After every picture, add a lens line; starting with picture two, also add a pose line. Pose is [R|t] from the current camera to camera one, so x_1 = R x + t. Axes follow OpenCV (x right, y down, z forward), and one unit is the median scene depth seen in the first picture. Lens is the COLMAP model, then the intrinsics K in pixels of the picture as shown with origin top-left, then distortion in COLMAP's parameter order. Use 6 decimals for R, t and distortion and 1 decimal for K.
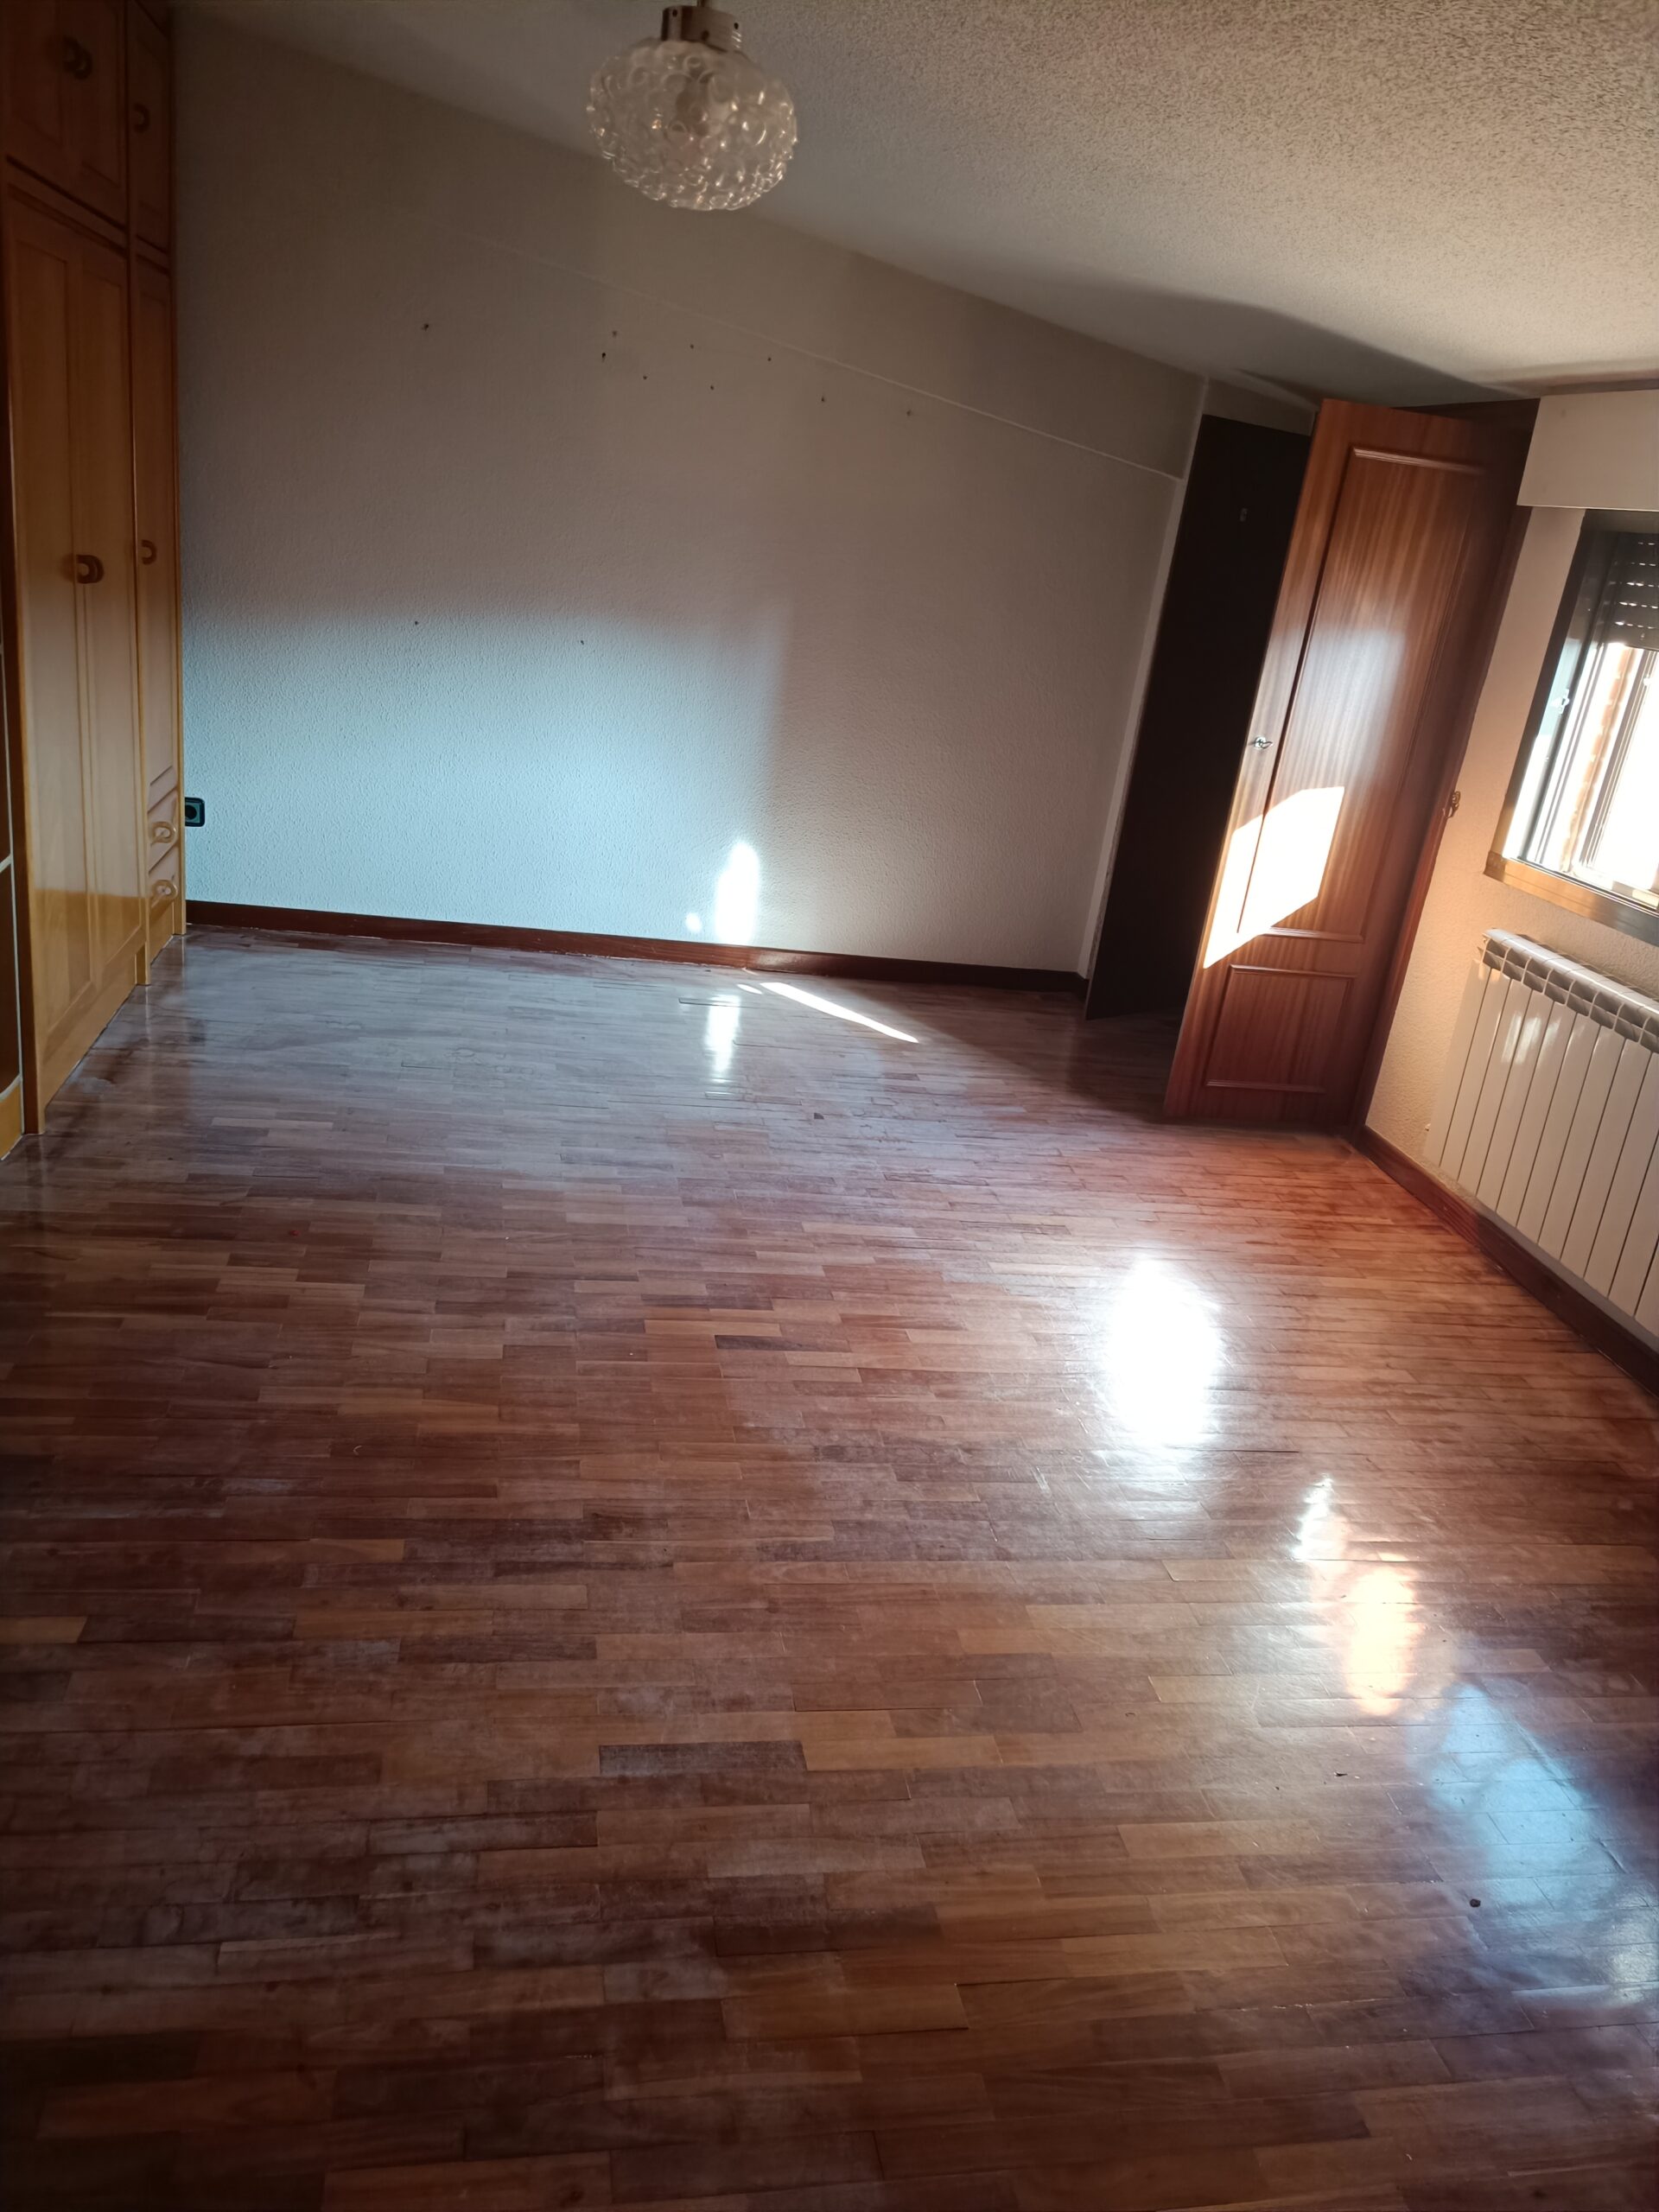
lens RADIAL K [[1599.9, 0, 832.9], [0, 1599.9, 1101.1], [0, 0, 1]] dist [0.035363, -0.022814]
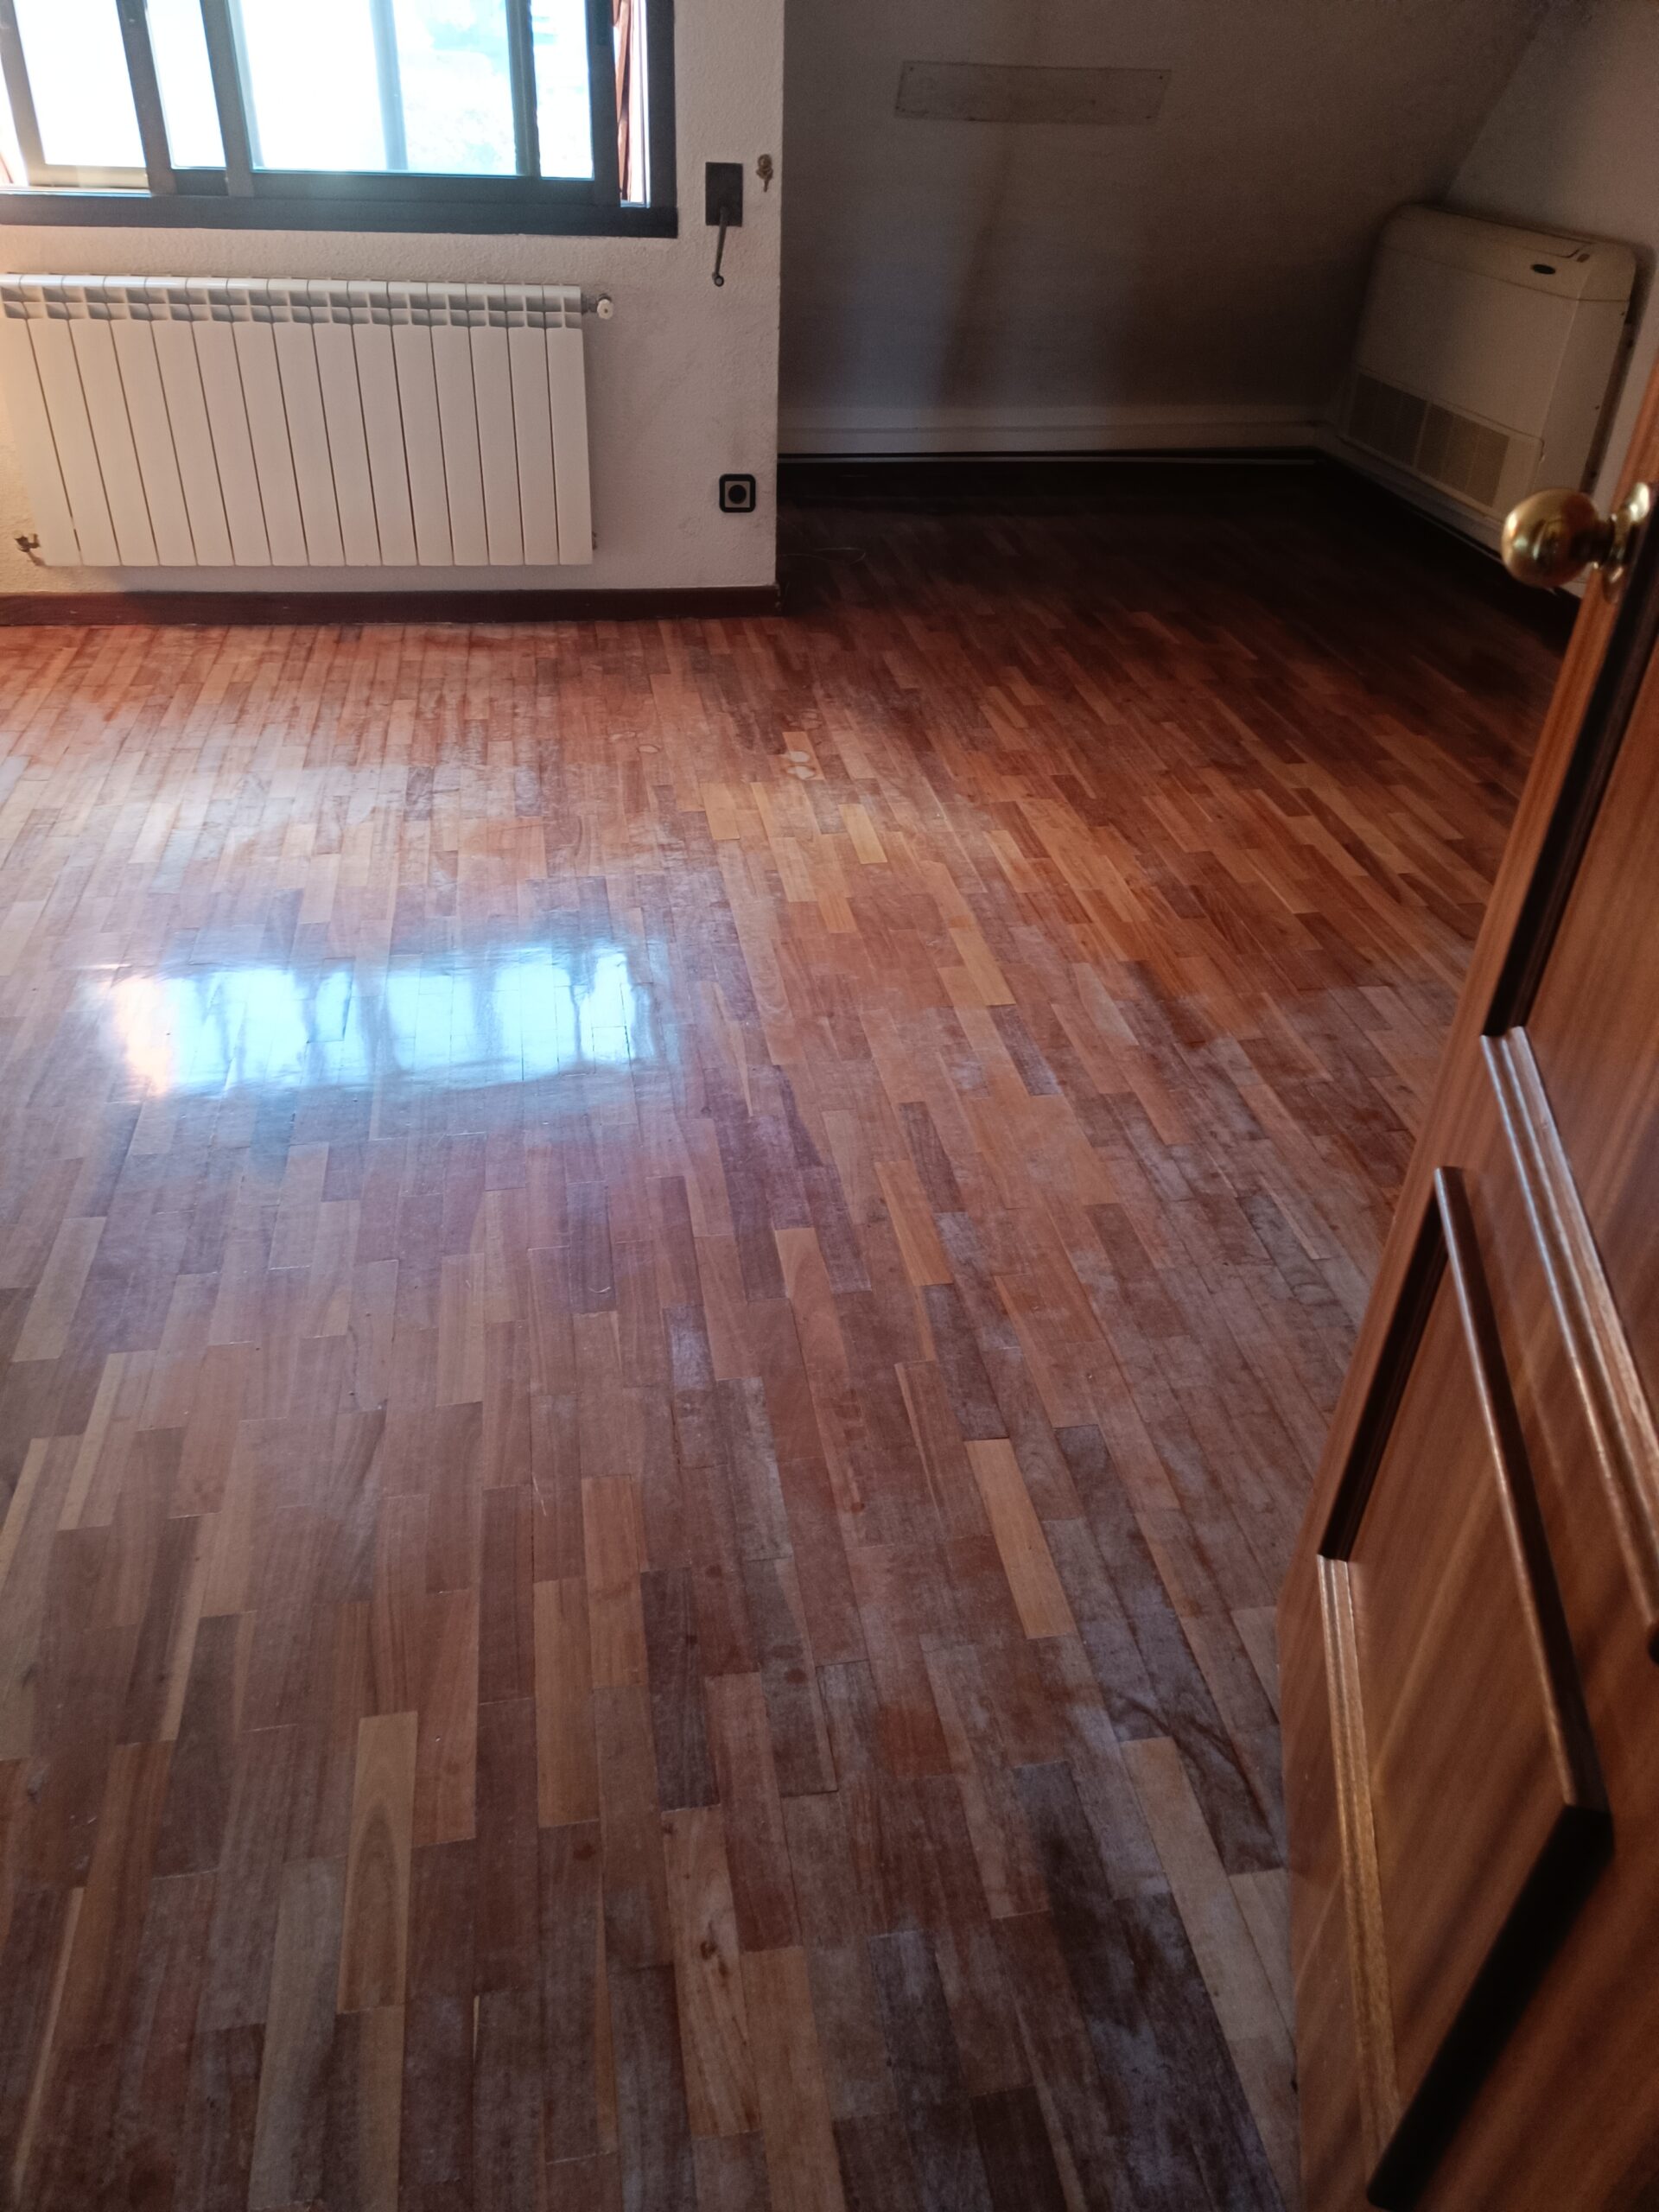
lens RADIAL K [[1599.9, 0, 827.3], [0, 1599.9, 1106.1], [0, 0, 1]] dist [0.035363, -0.022814]
pose [[0.011129, -0.668655, 0.743490, -0.961705], [0.313228, 0.708446, 0.632450, -0.354688], [-0.949613, 0.225843, 0.217326, 0.841856]]
